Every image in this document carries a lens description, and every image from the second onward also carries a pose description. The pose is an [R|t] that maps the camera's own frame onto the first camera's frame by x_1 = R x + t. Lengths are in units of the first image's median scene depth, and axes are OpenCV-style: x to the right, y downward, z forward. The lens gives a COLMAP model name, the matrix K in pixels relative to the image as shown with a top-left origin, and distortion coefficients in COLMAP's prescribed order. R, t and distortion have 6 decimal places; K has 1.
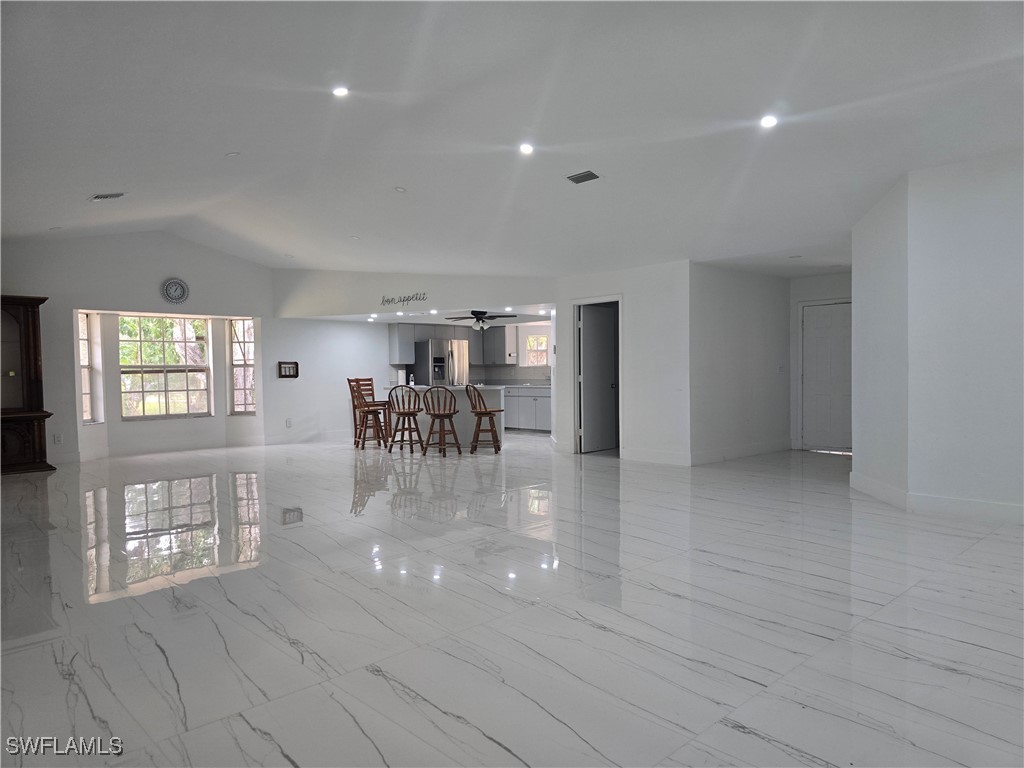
lens RADIAL K [[688.2, 0, 521.9], [0, 688.2, 387.6], [0, 0, 1]] dist [0.071500, -0.059152]
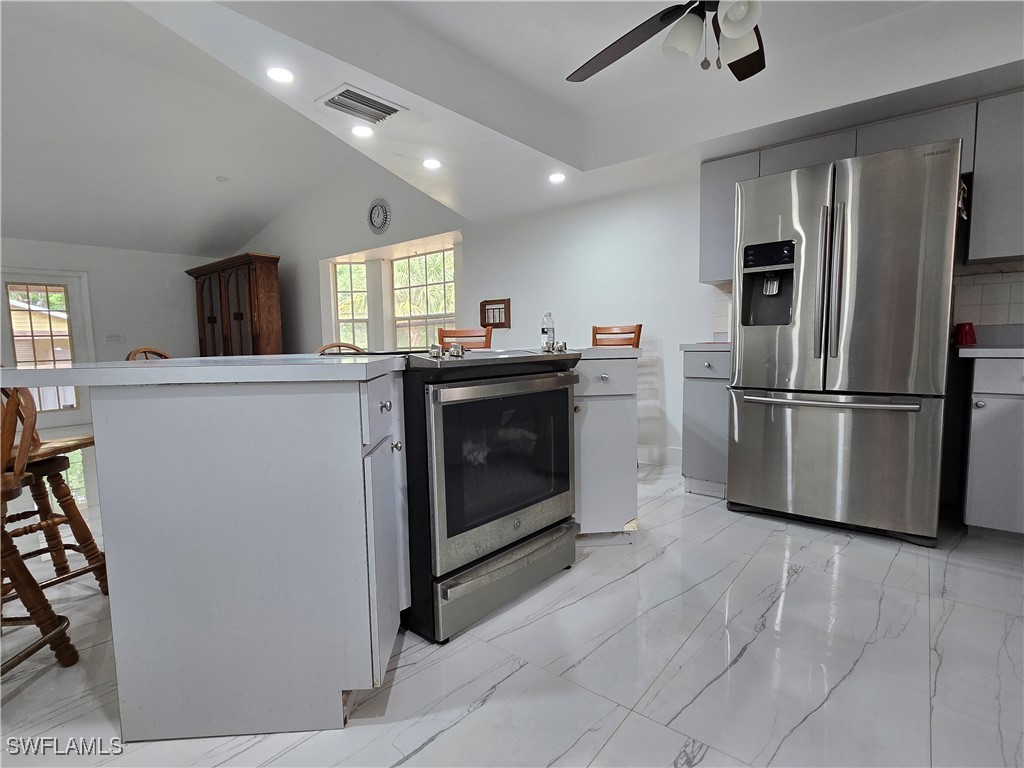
lens RADIAL K [[517.5, 0, 509.1], [0, 517.5, 387.5], [0, 0, 1]] dist [0.001225, -0.003950]
pose [[0.108700, 0.099825, -0.989050, 0.087355], [0.001226, 0.994931, 0.100553, -0.008678], [0.994074, -0.012143, 0.108027, 0.993995]]
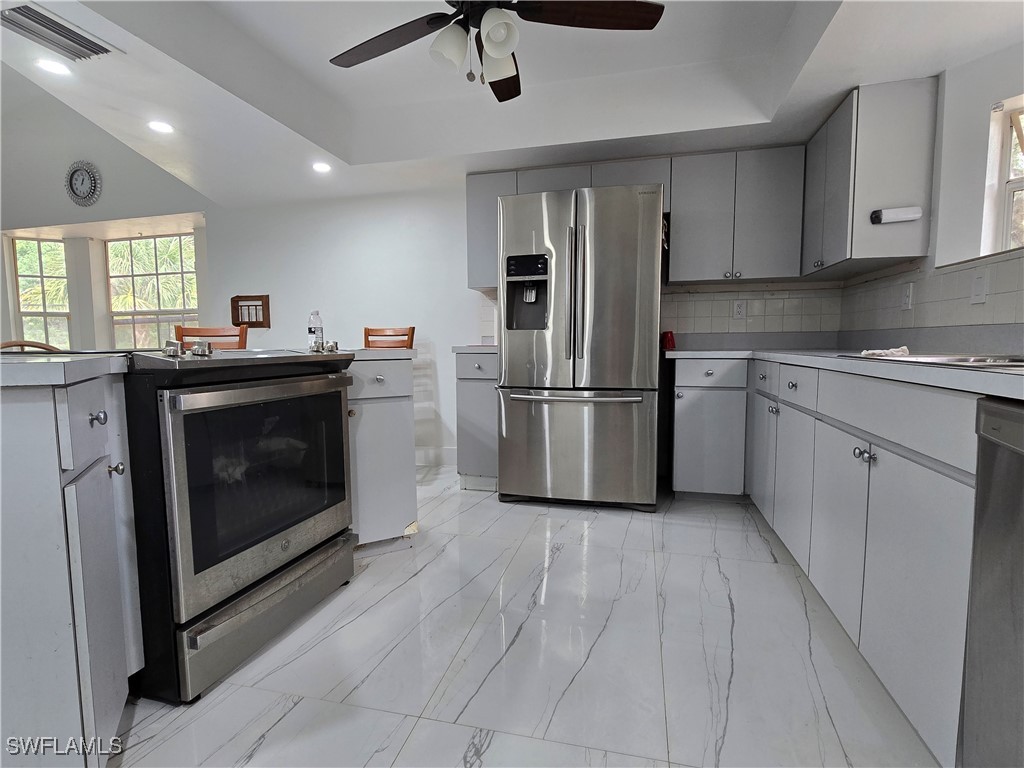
lens RADIAL K [[517.5, 0, 512.3], [0, 517.5, 387.4], [0, 0, 1]] dist [0.001225, -0.003950]
pose [[0.521516, 0.082907, -0.849204, 0.083112], [-0.013818, 0.995958, 0.088749, -0.007036], [0.853130, -0.034550, 0.520554, 0.993826]]
